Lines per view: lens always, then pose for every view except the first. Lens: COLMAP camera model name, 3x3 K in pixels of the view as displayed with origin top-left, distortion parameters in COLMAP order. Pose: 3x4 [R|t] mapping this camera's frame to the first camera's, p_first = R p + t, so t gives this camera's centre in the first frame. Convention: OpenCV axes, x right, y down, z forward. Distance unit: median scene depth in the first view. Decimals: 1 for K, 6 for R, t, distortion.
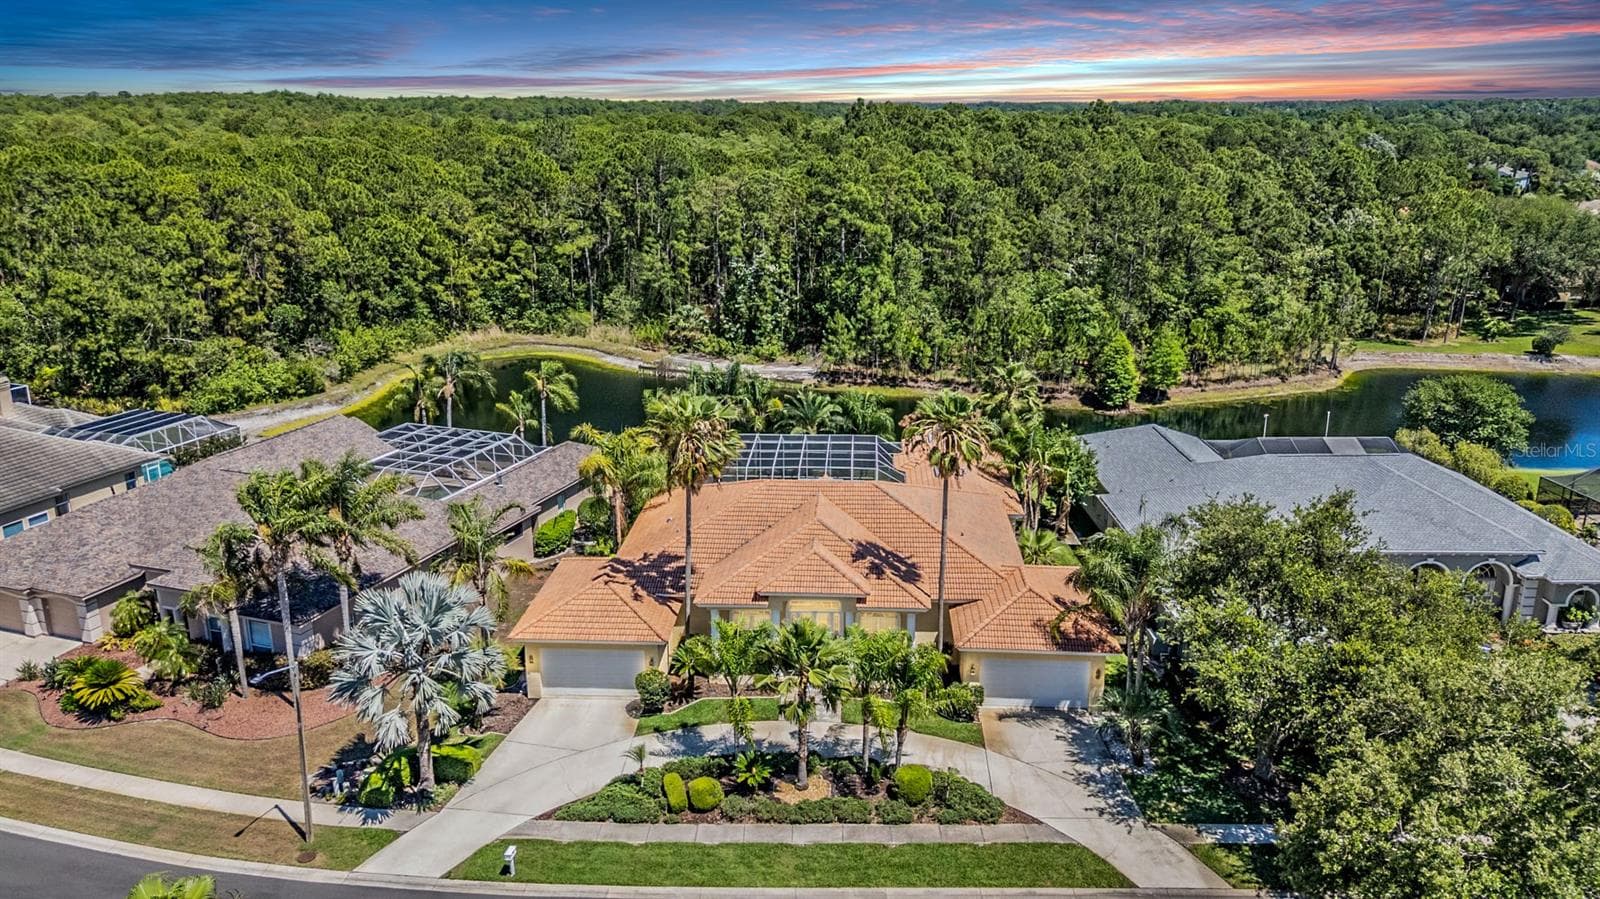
lens RADIAL K [[1195.8, 0, 800.0], [0, 1195.8, 449.5], [0, 0, 1]] dist [0.069607, -0.083097]
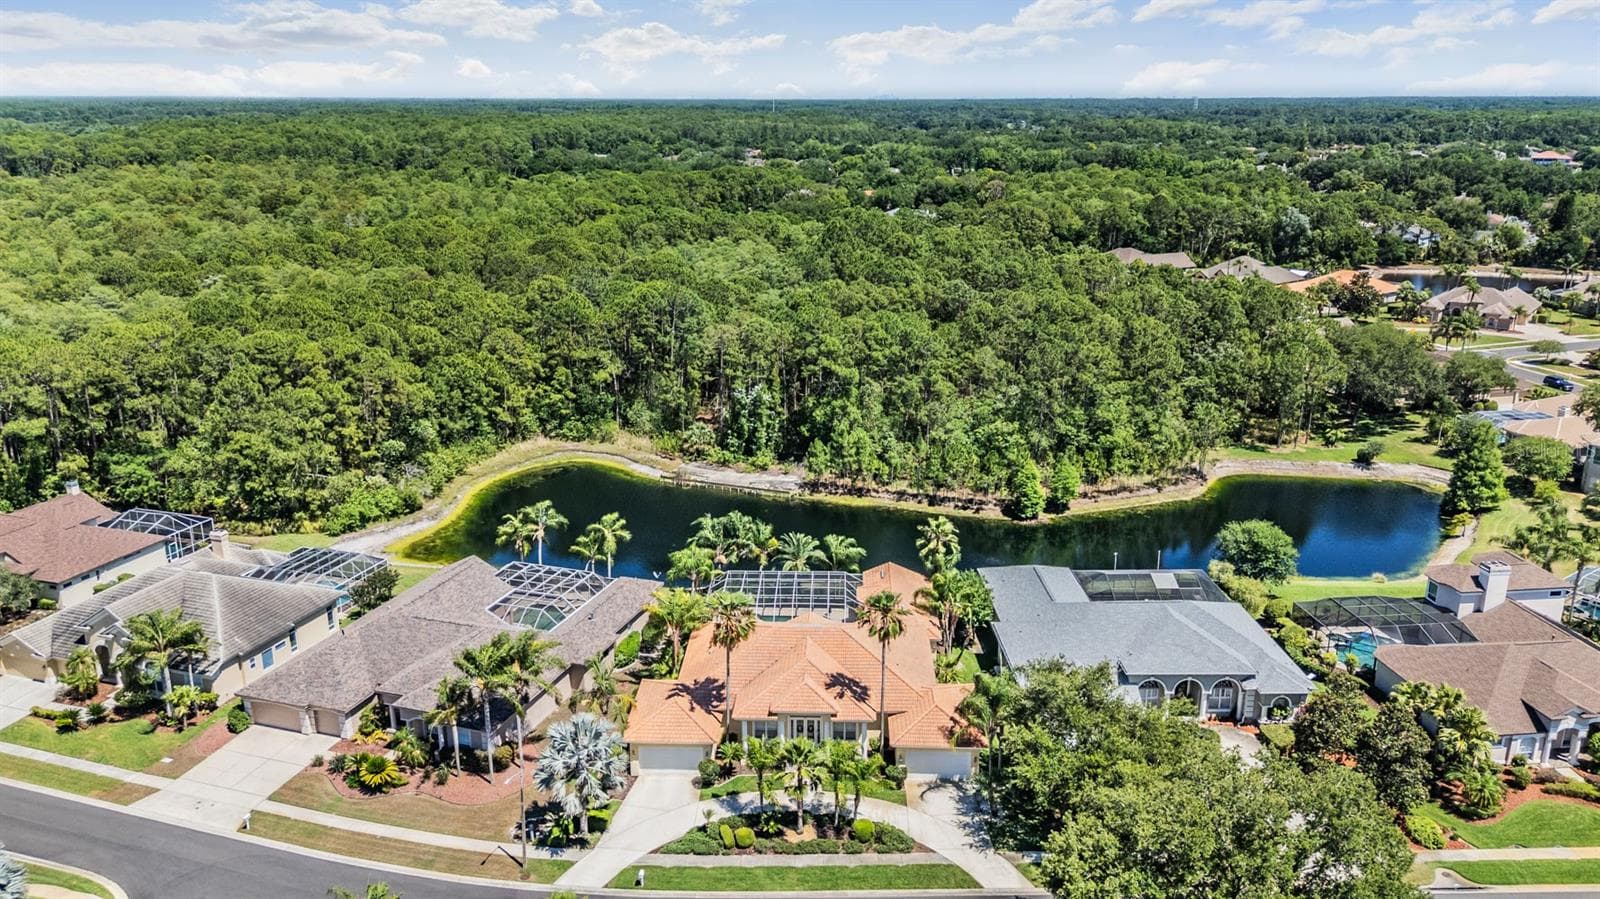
lens RADIAL K [[1205.7, 0, 800.0], [0, 1205.7, 449.5], [0, 0, 1]] dist [0.127389, -0.303406]
pose [[0.999802, -0.005717, 0.019068, -0.012527], [0.005519, 0.999931, 0.010404, -0.127198], [-0.019126, -0.010297, 0.999764, -0.329530]]
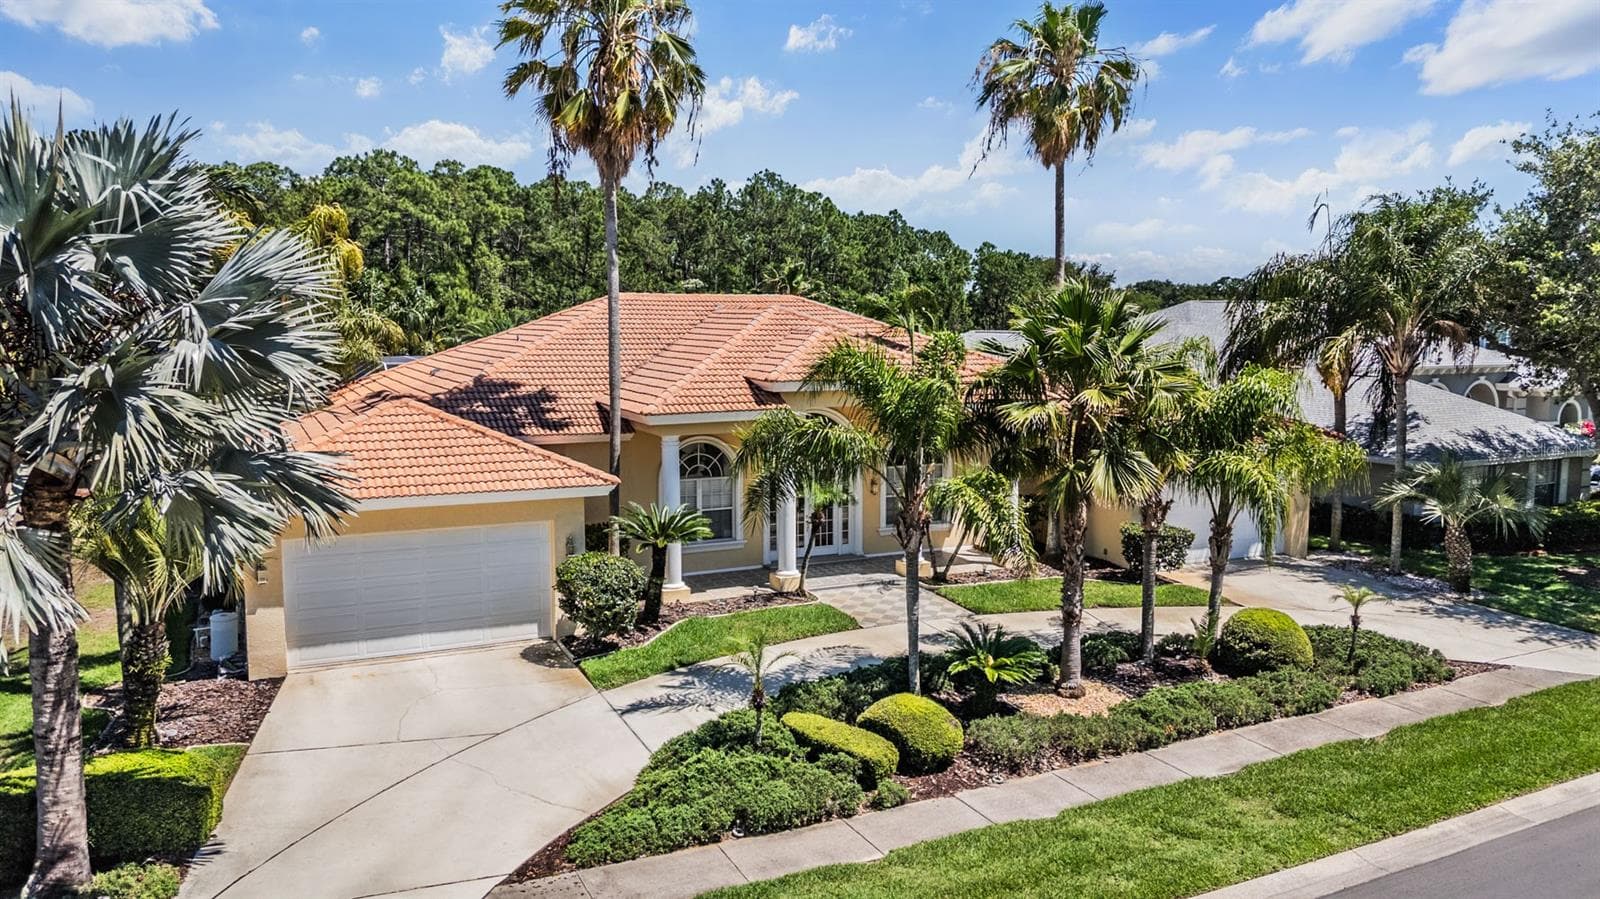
lens RADIAL K [[1194.7, 0, 800.0], [0, 1194.7, 449.5], [0, 0, 1]] dist [0.040430, -0.001268]
pose [[0.876757, -0.051738, 0.478143, -0.126592], [0.134142, 0.981049, -0.139817, 0.106014], [-0.461848, 0.186724, 0.867082, 0.284962]]
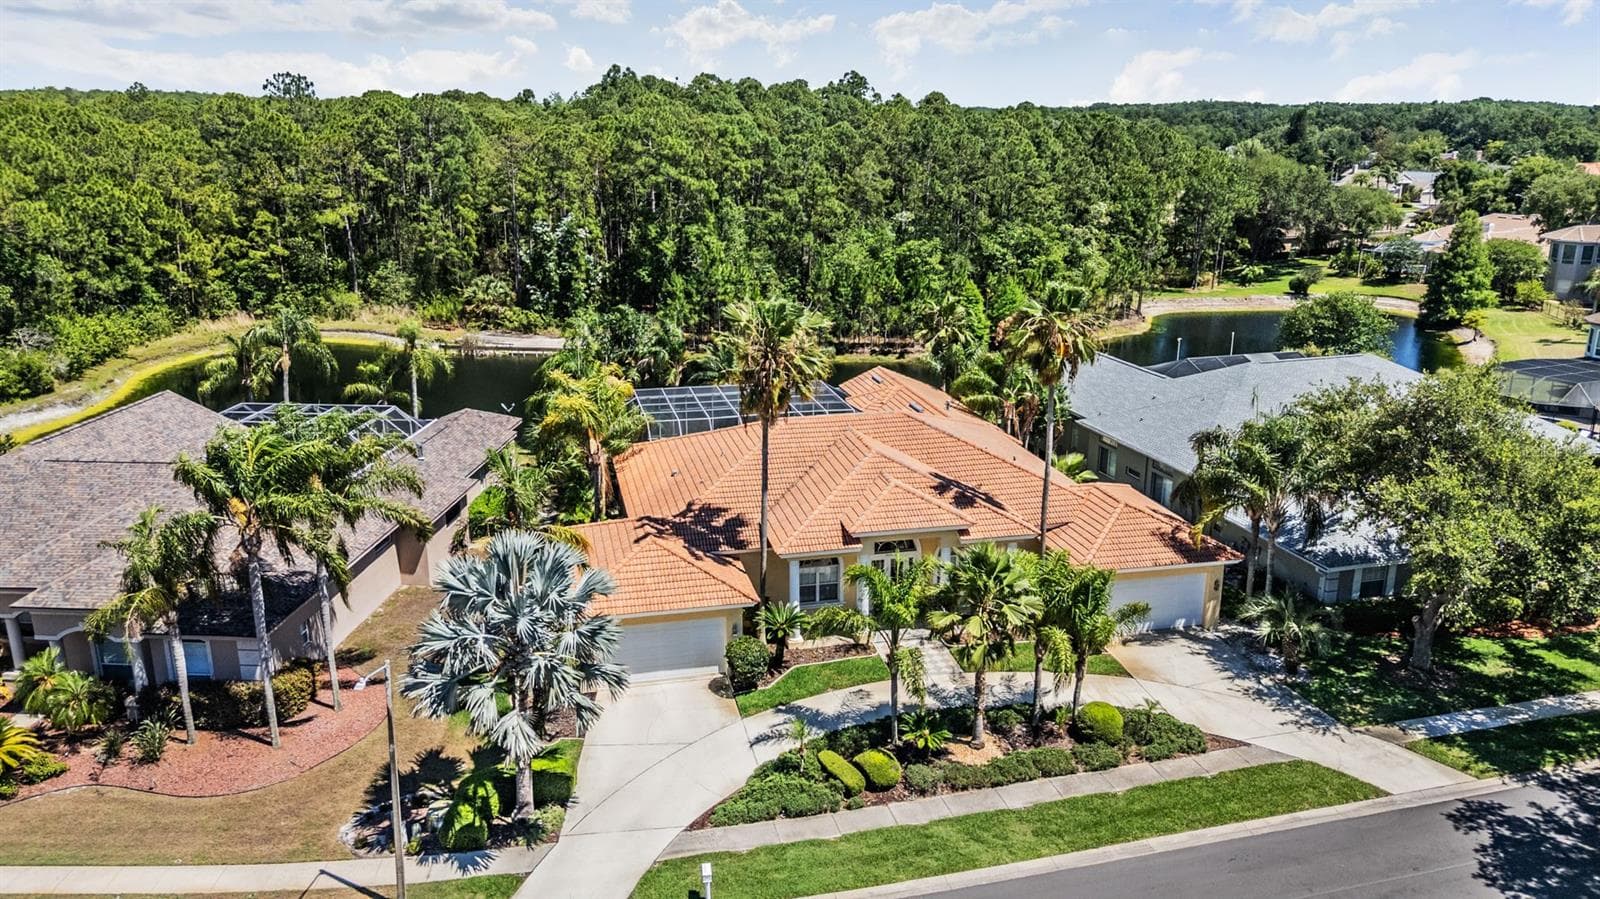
lens RADIAL K [[1195.8, 0, 800.0], [0, 1195.8, 449.5], [0, 0, 1]] dist [0.069607, -0.083097]
pose [[0.959272, -0.074594, 0.272456, -0.146005], [0.076597, 0.997057, 0.003290, 0.026637], [-0.271899, 0.017713, 0.962163, 0.094437]]
